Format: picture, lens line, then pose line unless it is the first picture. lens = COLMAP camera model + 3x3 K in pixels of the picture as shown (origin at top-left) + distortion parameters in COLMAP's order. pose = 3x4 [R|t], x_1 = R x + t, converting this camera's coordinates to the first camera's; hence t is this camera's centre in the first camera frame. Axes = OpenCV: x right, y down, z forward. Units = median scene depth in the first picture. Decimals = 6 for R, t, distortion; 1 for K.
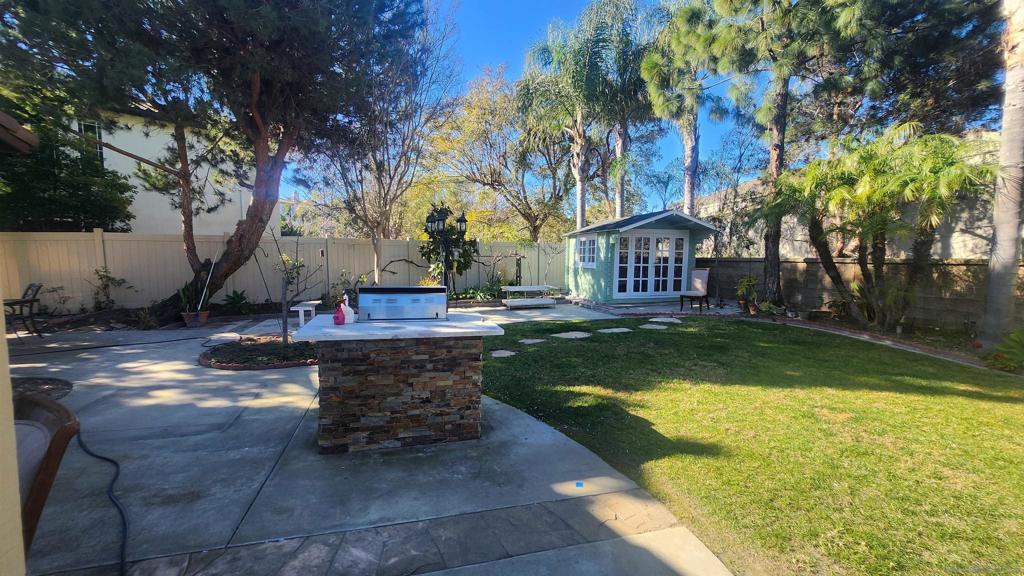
lens RADIAL K [[405.4, 0, 508.2], [0, 405.4, 288.8], [0, 0, 1]] dist [-0.000025, -0.000245]
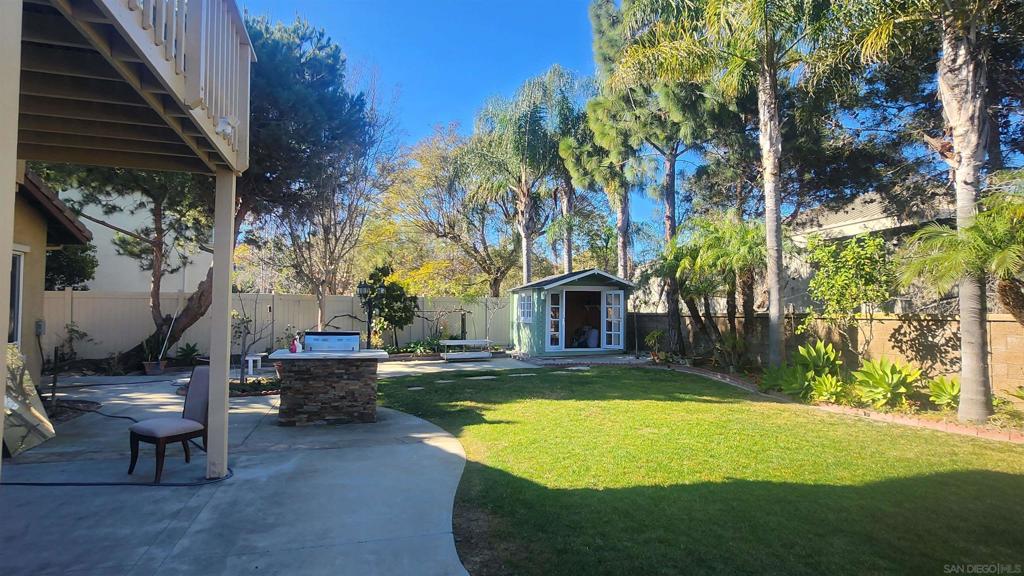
lens RADIAL K [[538.9, 0, 512.0], [0, 538.9, 288.0], [0, 0, 1]] dist [0.000069, 0.000254]
pose [[0.999763, -0.000480, 0.021785, 0.168263], [0.003119, 0.992613, -0.121286, 0.035549], [-0.021566, 0.121325, 0.992379, -0.482357]]
